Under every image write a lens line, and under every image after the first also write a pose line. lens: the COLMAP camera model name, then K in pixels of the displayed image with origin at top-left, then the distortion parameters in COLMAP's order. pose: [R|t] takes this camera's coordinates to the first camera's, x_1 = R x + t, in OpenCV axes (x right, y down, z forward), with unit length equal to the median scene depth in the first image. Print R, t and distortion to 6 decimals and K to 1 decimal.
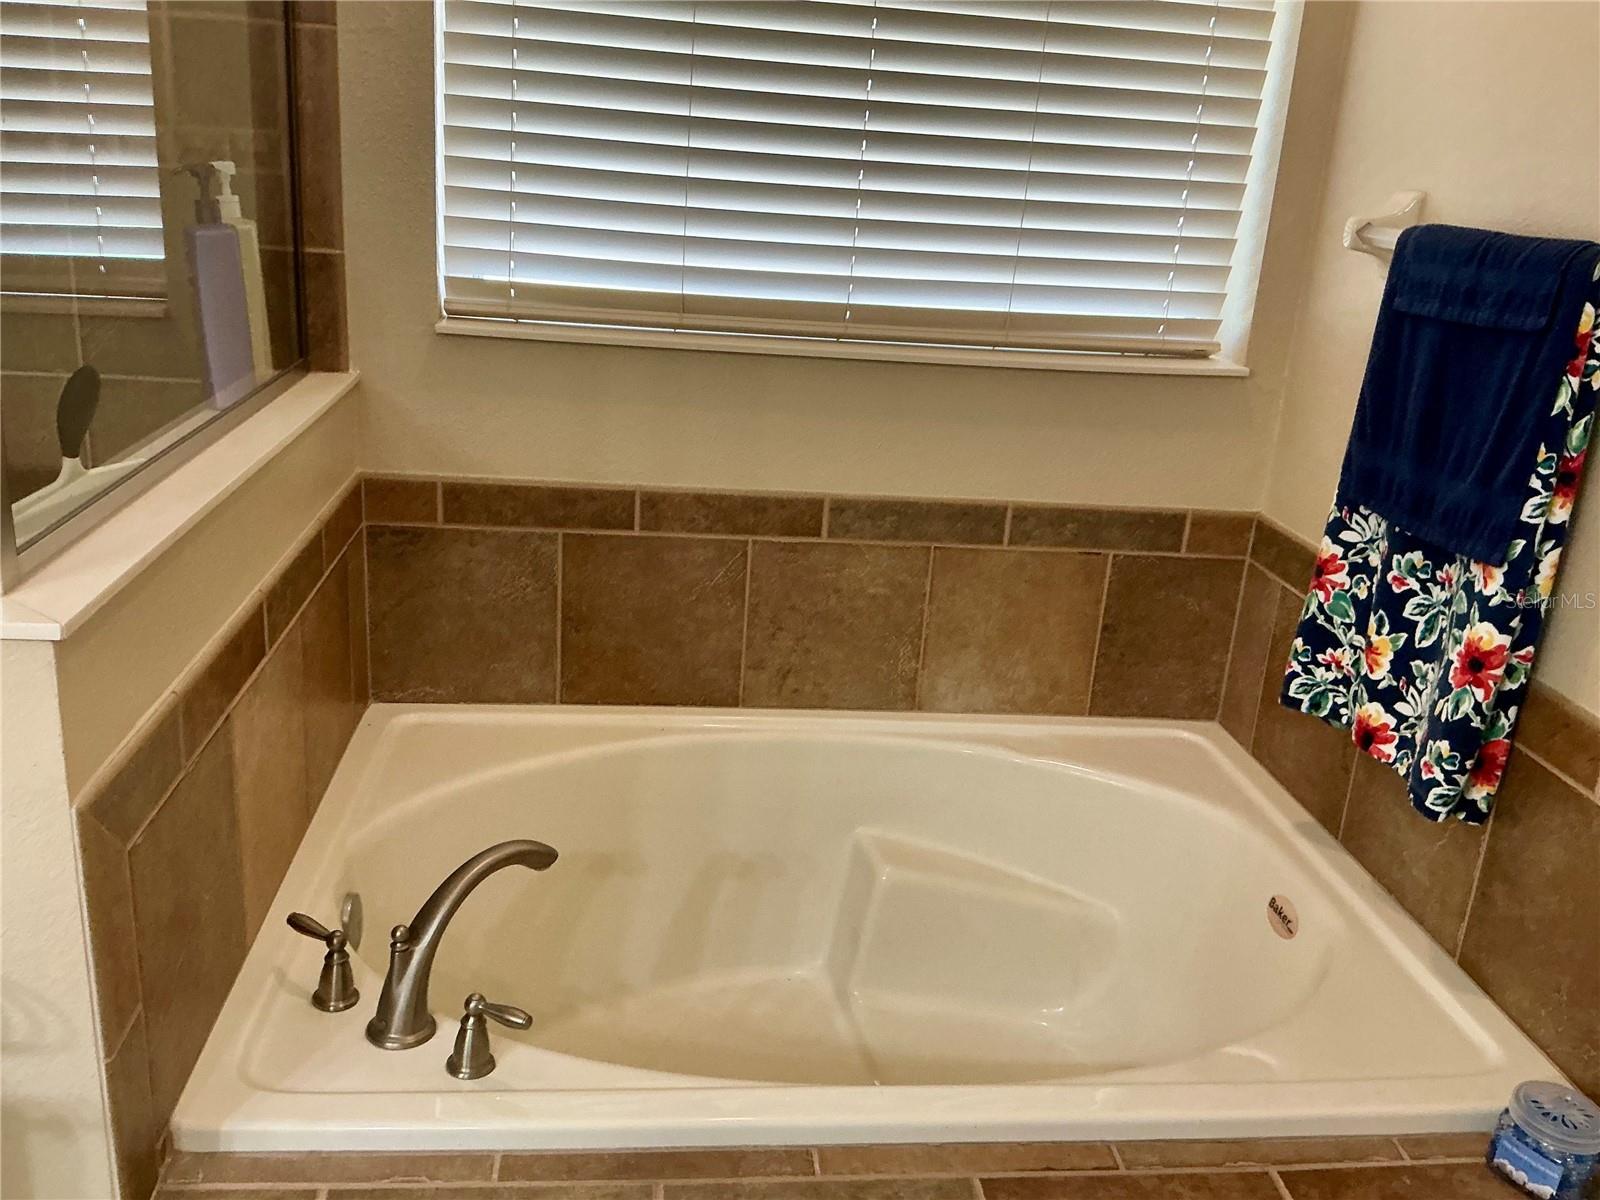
lens RADIAL K [[1340.9, 0, 800.0], [0, 1340.9, 600.0], [0, 0, 1]] dist [0.160444, -0.323852]
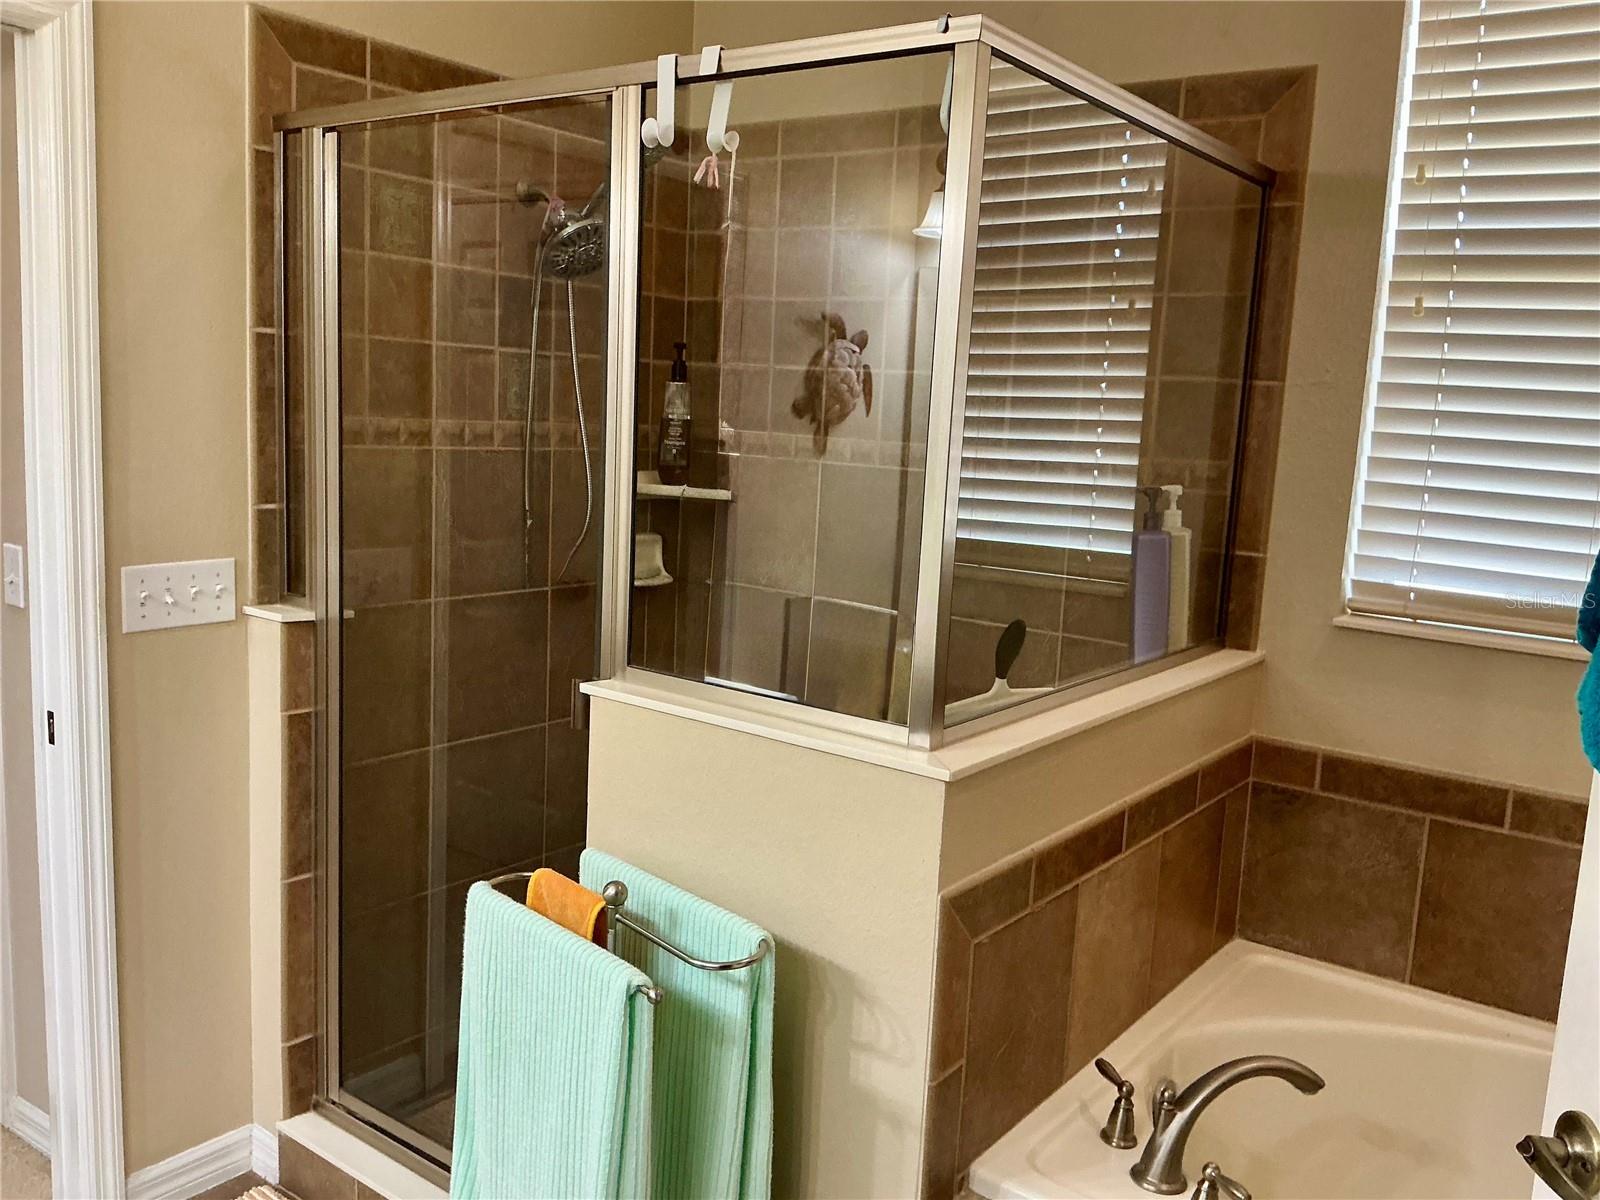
lens RADIAL K [[1340.9, 0, 800.0], [0, 1340.9, 600.0], [0, 0, 1]] dist [0.160444, -0.323852]
pose [[0.738434, 0.073104, -0.670352, 0.172305], [-0.213378, 0.968356, -0.129446, 0.030027], [0.639676, 0.238625, 0.730666, -0.144951]]
